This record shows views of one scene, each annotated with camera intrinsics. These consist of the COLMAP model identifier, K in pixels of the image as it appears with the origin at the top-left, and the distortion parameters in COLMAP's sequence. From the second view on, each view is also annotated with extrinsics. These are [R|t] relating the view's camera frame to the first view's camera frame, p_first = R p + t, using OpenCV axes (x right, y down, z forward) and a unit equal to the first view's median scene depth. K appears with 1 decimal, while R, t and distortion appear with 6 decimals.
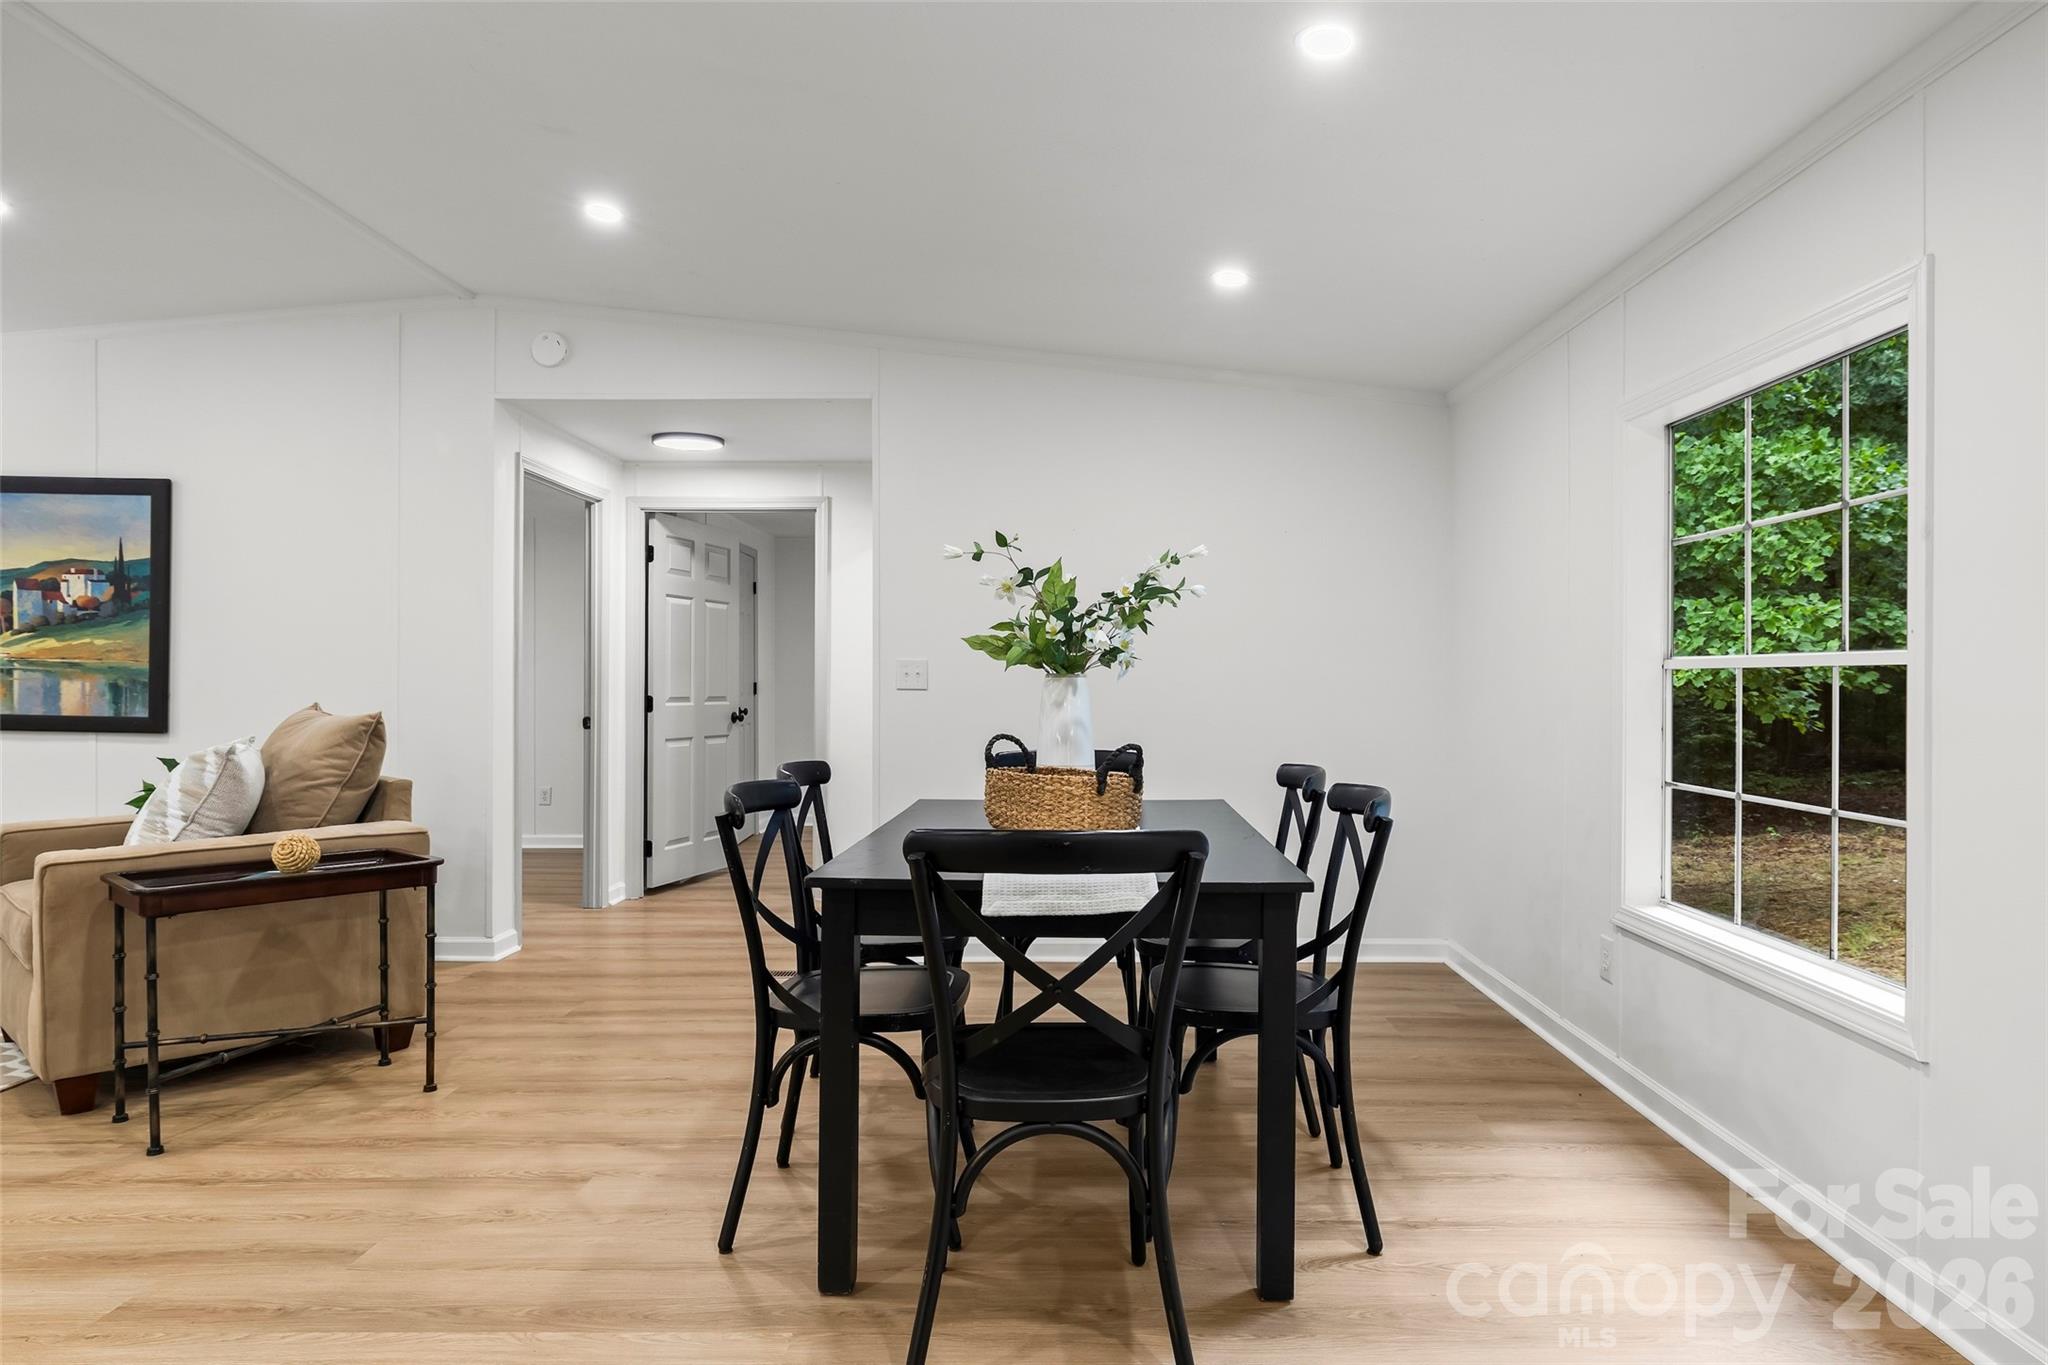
lens RADIAL K [[1247.2, 0, 1092.3], [0, 1247.2, 689.4], [0, 0, 1]] dist [-0.004935, -0.002297]
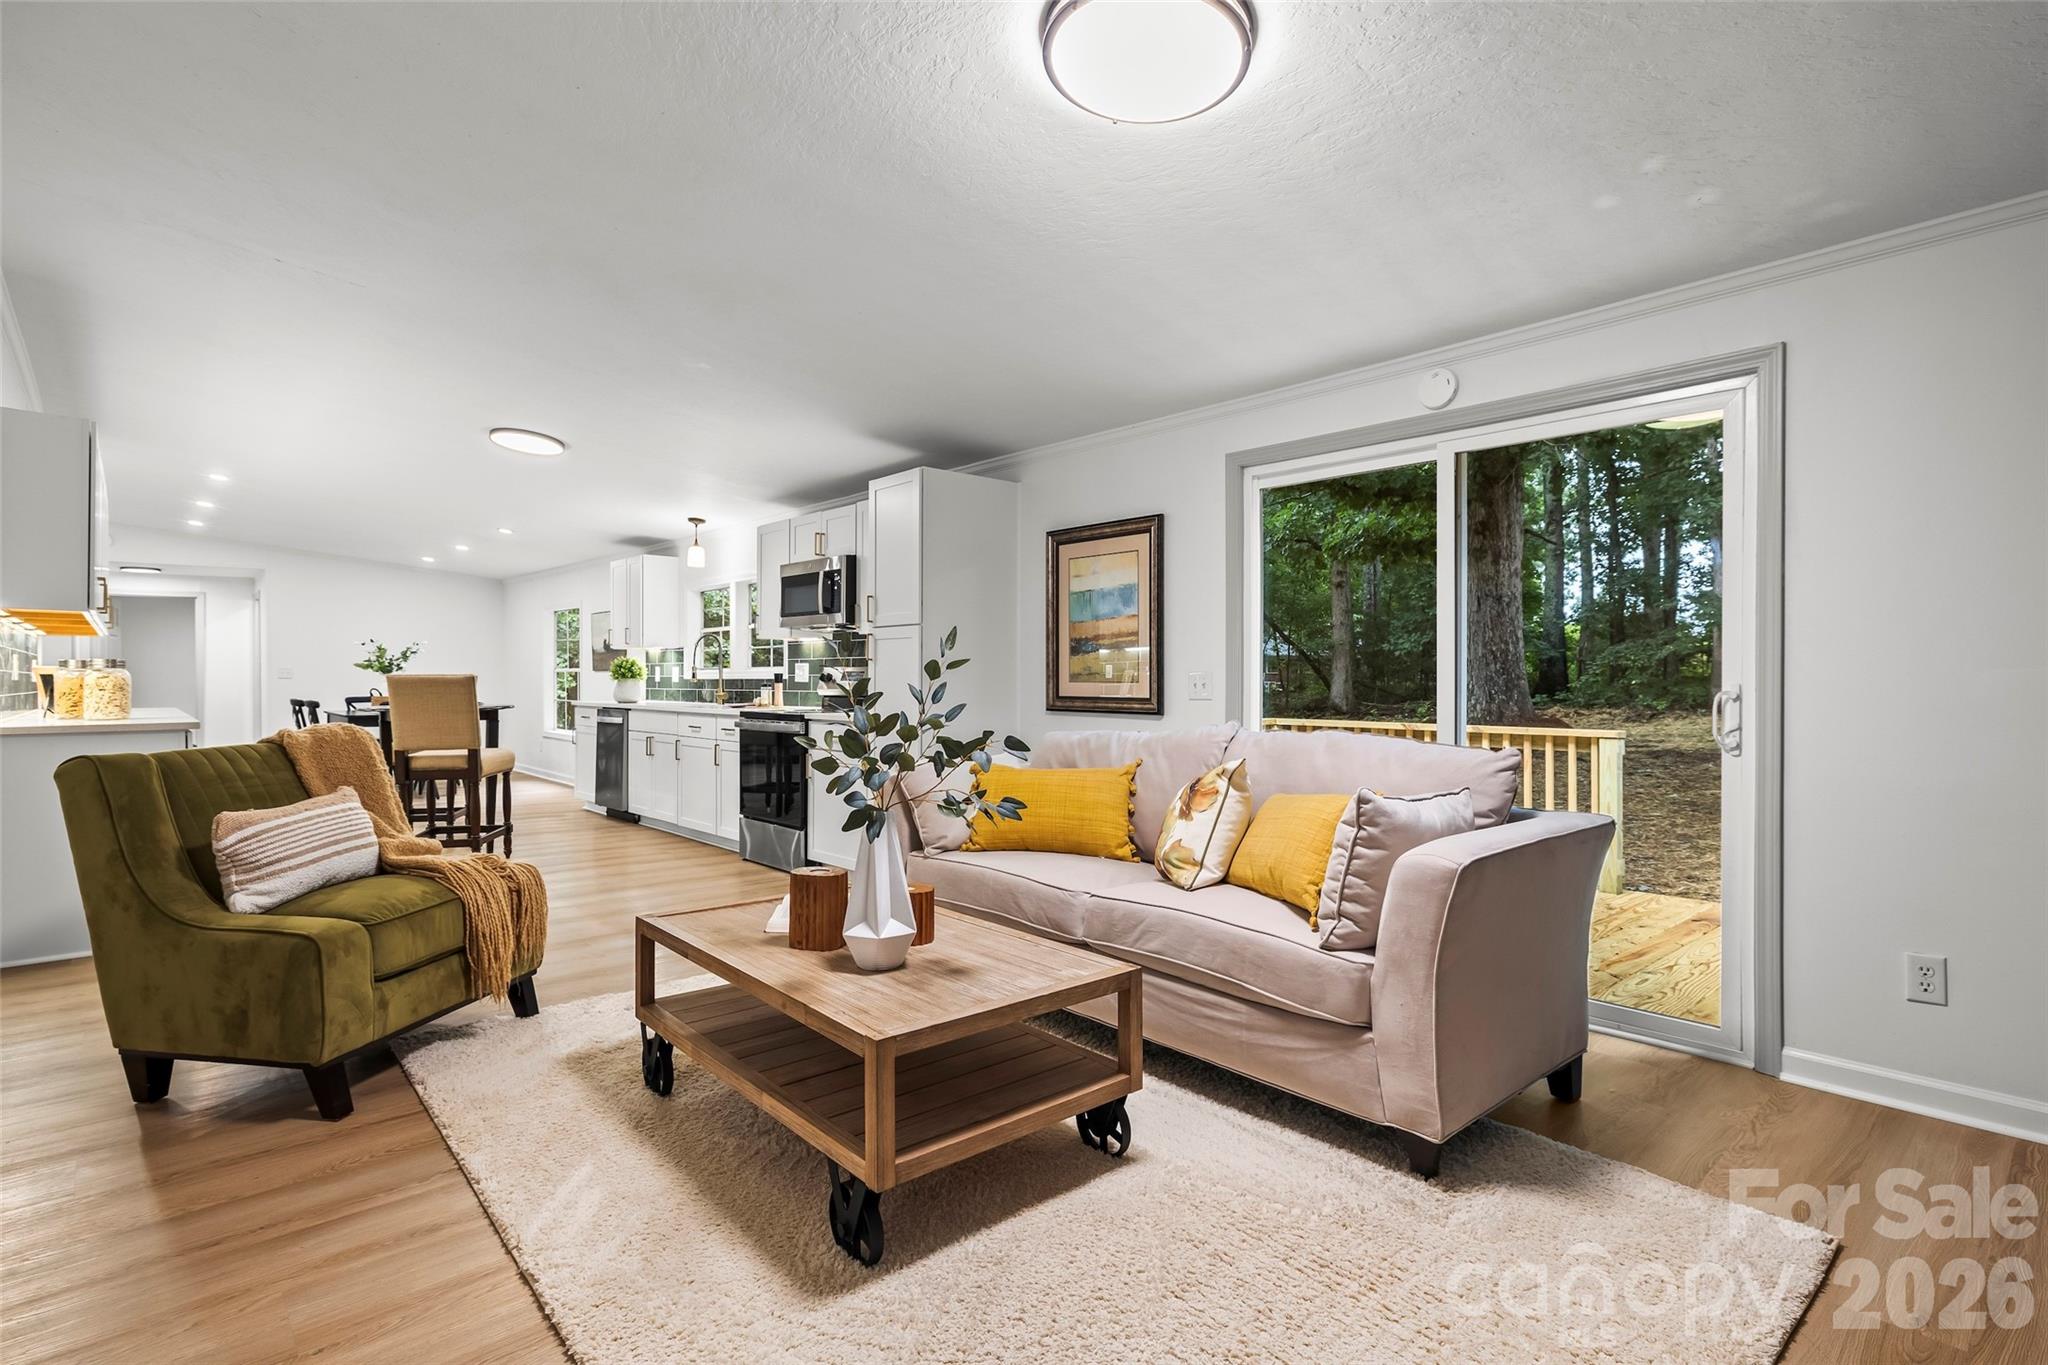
lens RADIAL K [[975.8, 0, 1014.7], [0, 975.8, 685.0], [0, 0, 1]] dist [-0.005531, 0.000885]
pose [[0.753931, -0.009481, 0.656885, -0.339997], [0.004569, 0.999947, 0.009188, 0.003090], [-0.656937, -0.003926, 0.753935, -1.627540]]
